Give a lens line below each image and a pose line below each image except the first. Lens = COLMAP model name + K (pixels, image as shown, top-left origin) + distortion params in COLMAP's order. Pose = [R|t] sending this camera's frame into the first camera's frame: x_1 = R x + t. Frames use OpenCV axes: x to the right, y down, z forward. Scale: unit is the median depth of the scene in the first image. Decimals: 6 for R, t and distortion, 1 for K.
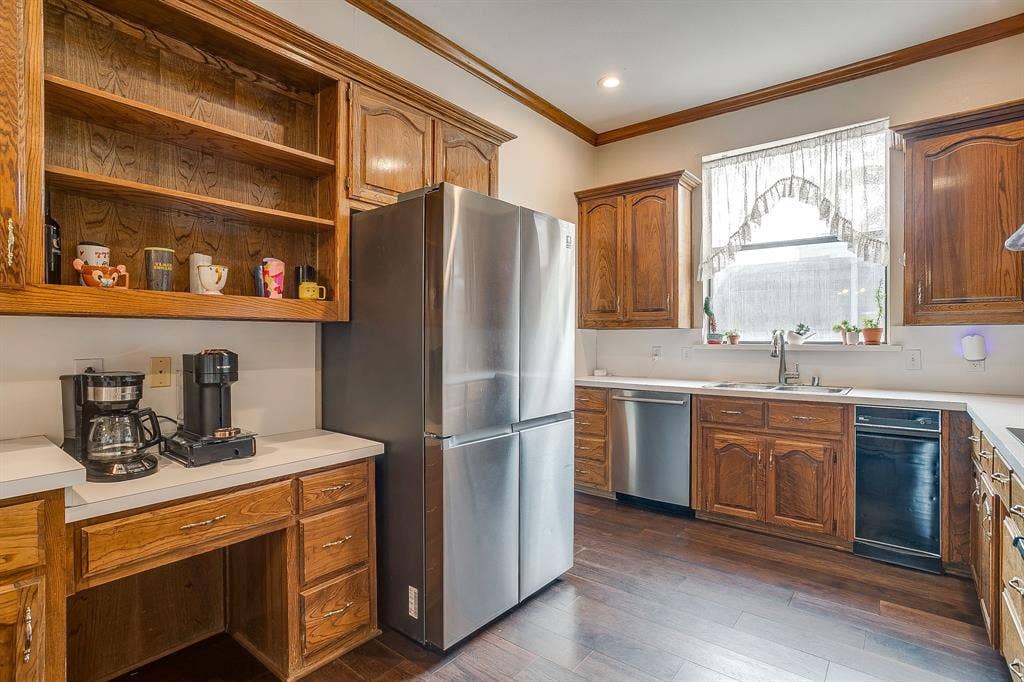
lens RADIAL K [[497.8, 0, 517.0], [0, 497.8, 336.1], [0, 0, 1]] dist [-0.006901, -0.000253]
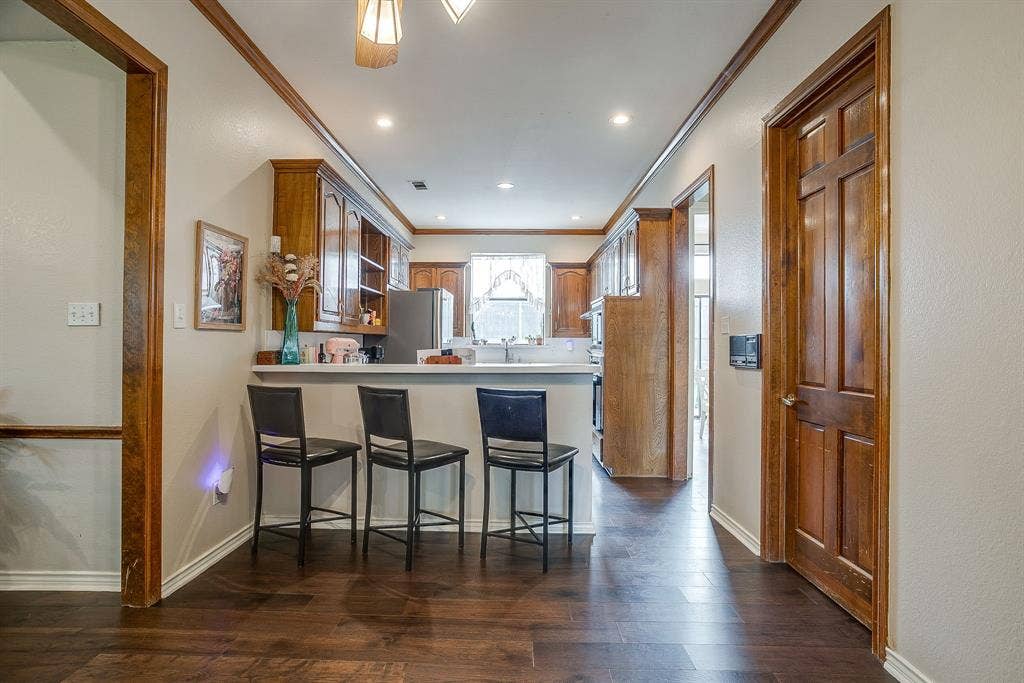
lens RADIAL K [[497.8, 0, 509.4], [0, 497.8, 341.4], [0, 0, 1]] dist [-0.006901, -0.000253]
pose [[0.792114, 0.004144, 0.610359, -0.826682], [-0.005004, 0.999987, -0.000296, 0.001143], [-0.610352, -0.002820, 0.792125, -0.788786]]
